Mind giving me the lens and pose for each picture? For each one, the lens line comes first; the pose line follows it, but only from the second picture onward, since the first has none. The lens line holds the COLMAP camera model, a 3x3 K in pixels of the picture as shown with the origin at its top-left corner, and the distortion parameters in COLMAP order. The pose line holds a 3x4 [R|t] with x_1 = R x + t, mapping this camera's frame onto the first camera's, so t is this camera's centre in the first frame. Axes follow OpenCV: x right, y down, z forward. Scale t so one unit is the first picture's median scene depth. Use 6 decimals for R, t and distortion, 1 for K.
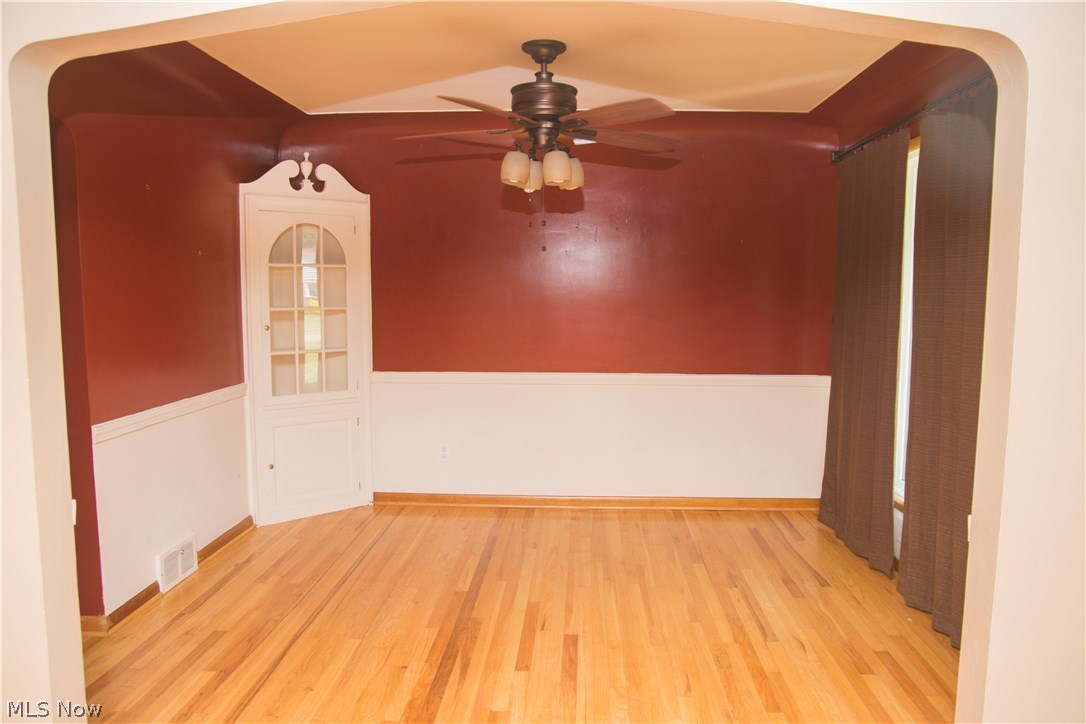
lens RADIAL K [[798.0, 0, 551.0], [0, 798.0, 379.1], [0, 0, 1]] dist [-0.131666, 0.111973]
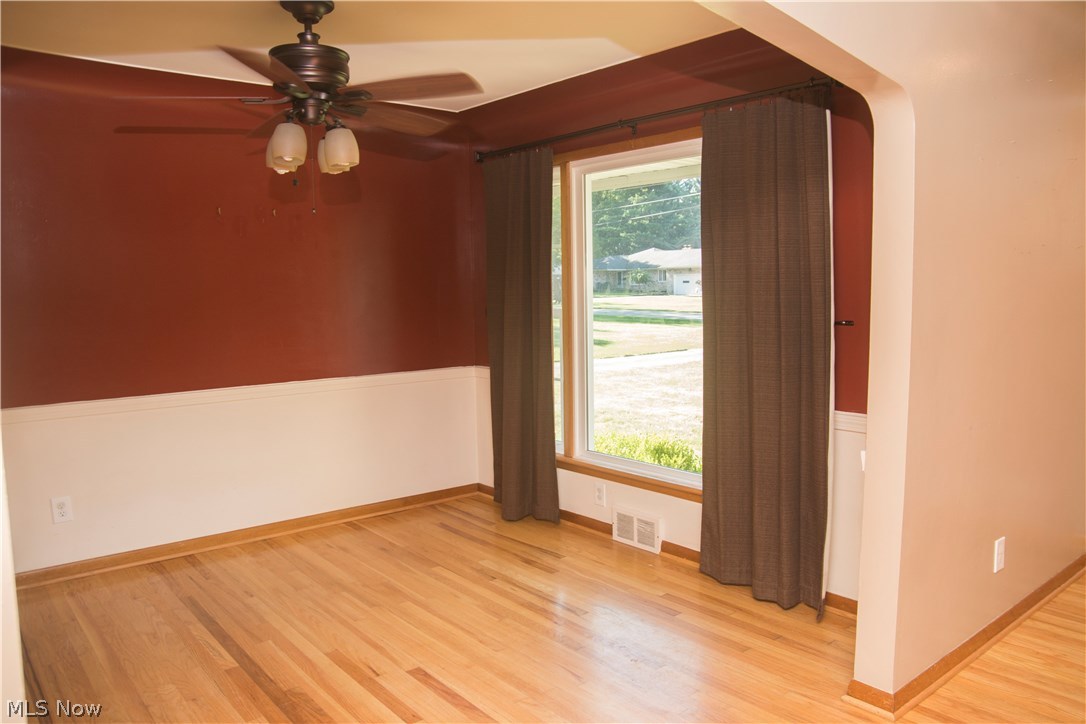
lens RADIAL K [[798.0, 0, 551.0], [0, 798.0, 379.1], [0, 0, 1]] dist [-0.131666, 0.111973]
pose [[0.740284, -0.095079, 0.665537, -0.350274], [0.094294, 0.994848, 0.037240, -0.020187], [-0.665649, 0.035188, 0.745435, 0.179649]]
